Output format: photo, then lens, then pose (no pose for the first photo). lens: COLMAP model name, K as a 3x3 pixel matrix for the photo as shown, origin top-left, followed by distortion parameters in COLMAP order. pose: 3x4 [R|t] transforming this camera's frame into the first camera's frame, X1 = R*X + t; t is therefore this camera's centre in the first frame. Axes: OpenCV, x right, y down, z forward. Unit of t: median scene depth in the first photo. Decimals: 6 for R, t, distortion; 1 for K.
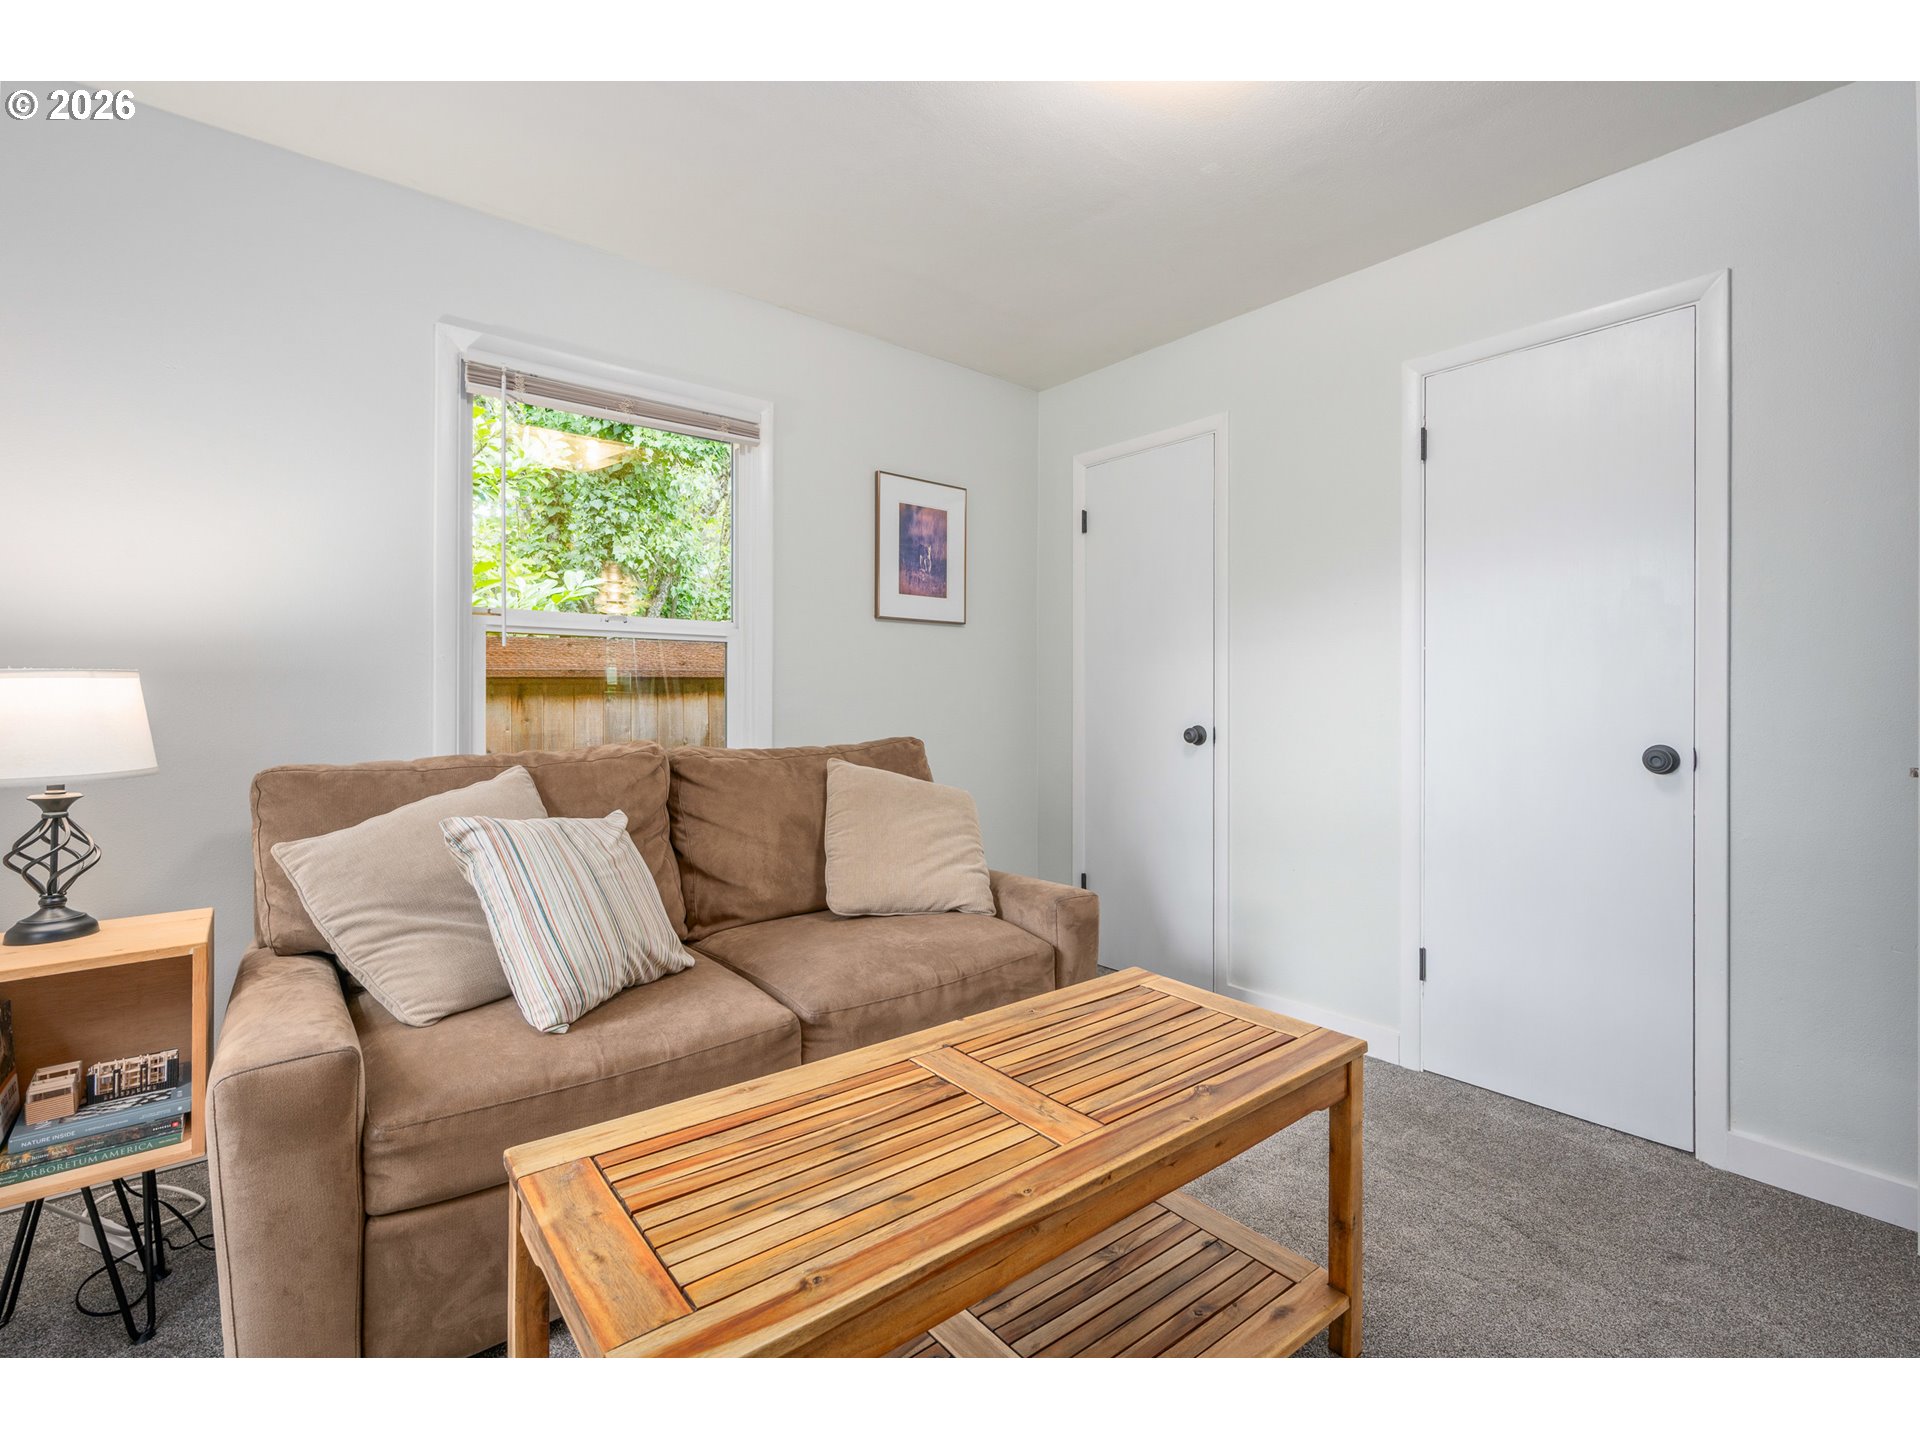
lens RADIAL K [[862.3, 0, 957.5], [0, 862.3, 711.3], [0, 0, 1]] dist [0.009016, 0.000229]
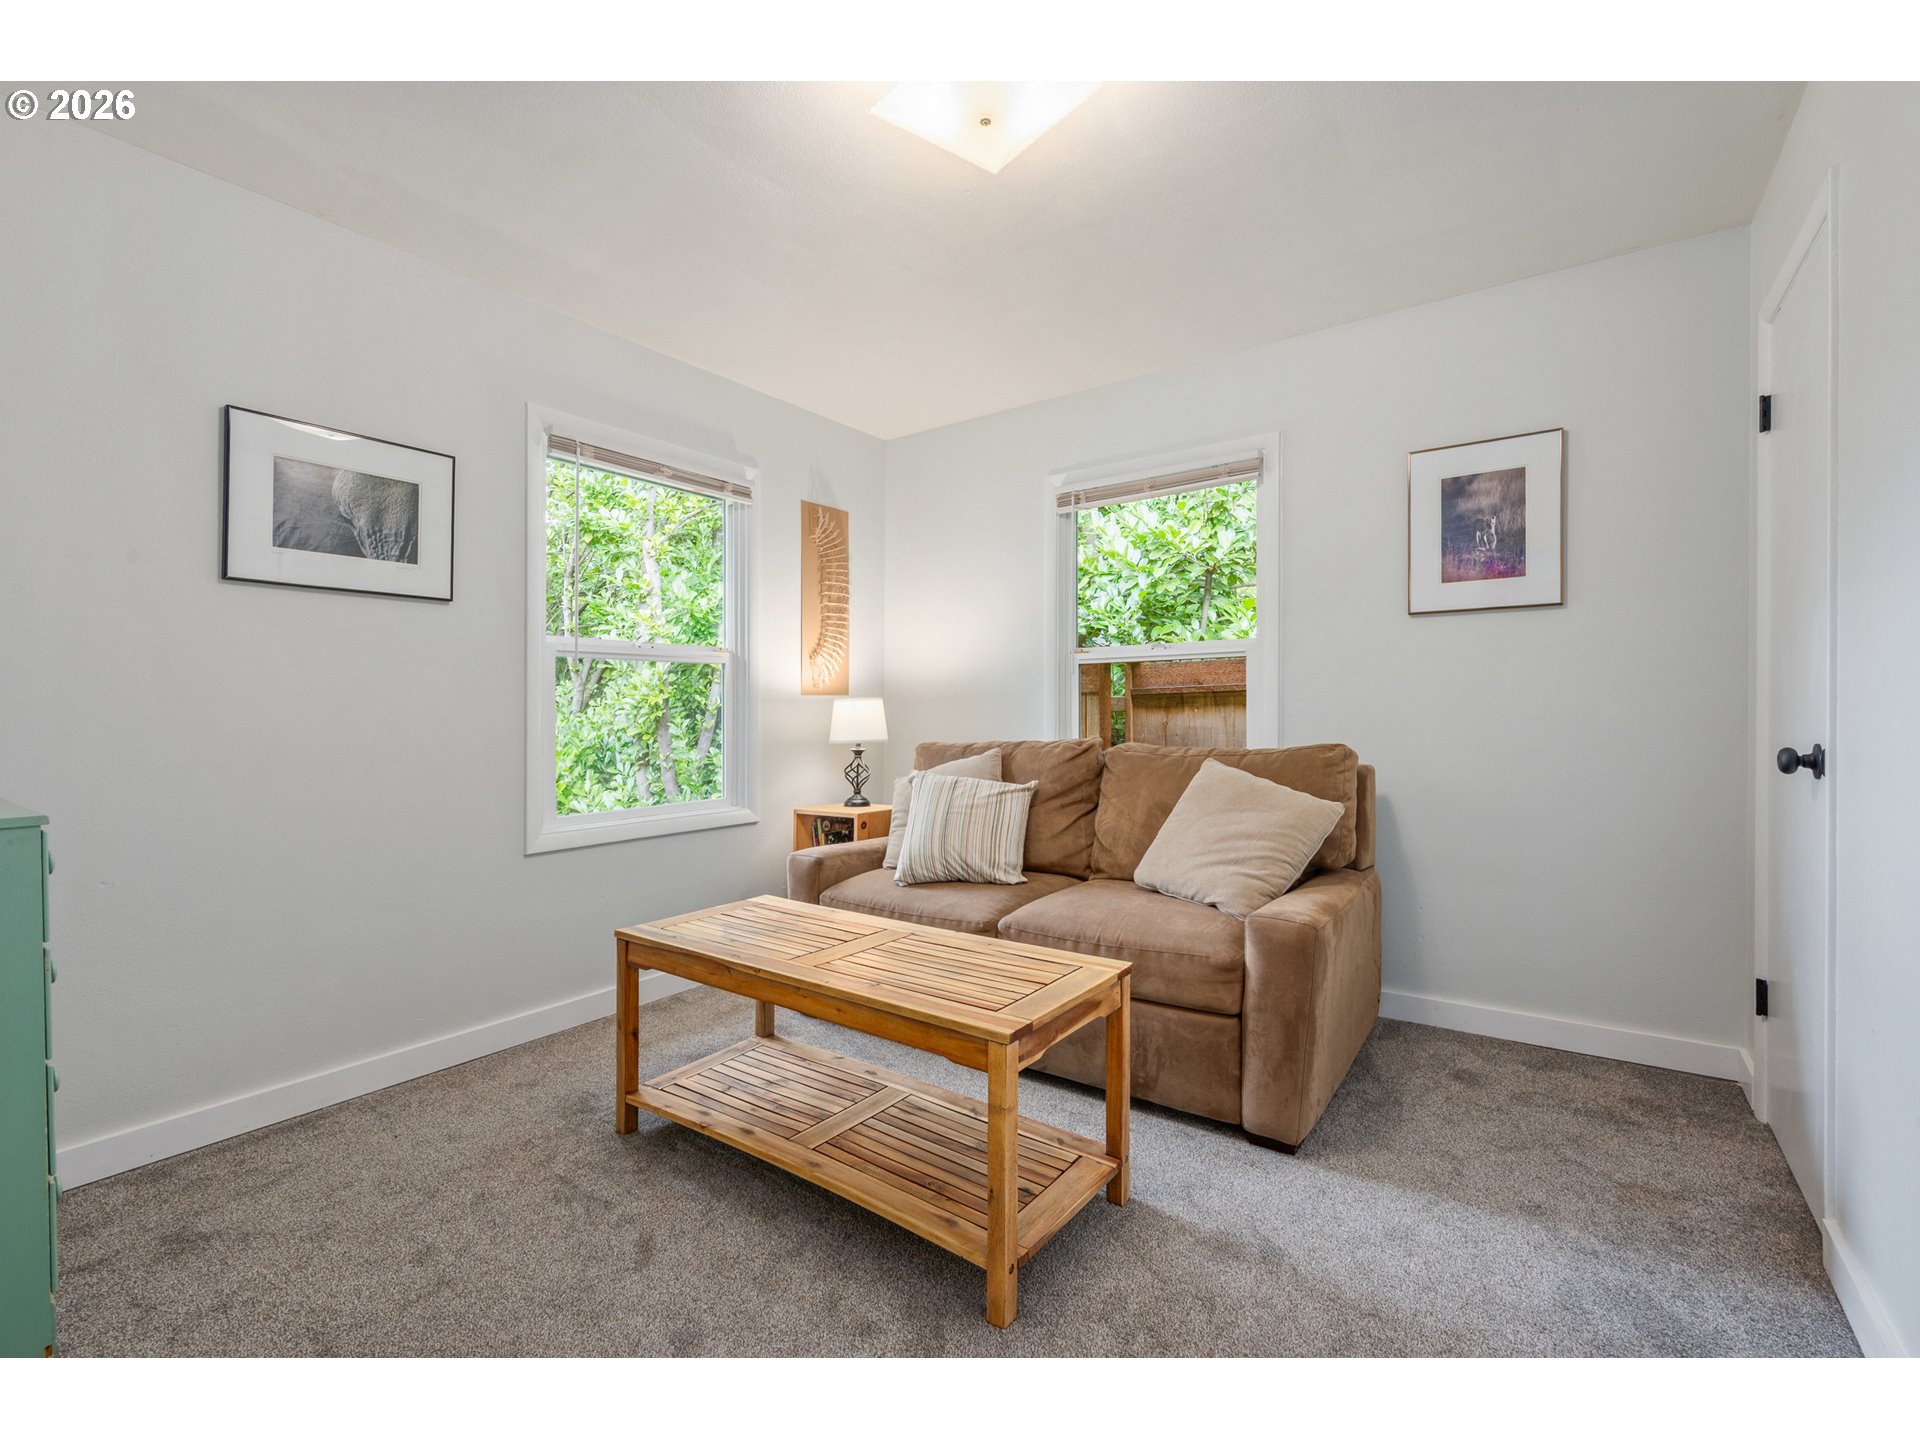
lens RADIAL K [[862.3, 0, 957.5], [0, 862.3, 711.3], [0, 0, 1]] dist [0.009016, 0.000229]
pose [[0.253360, -0.003455, -0.967366, 0.678793], [-0.005843, 0.999970, -0.005102, 0.001030], [0.967354, 0.006945, 0.253332, 0.314810]]
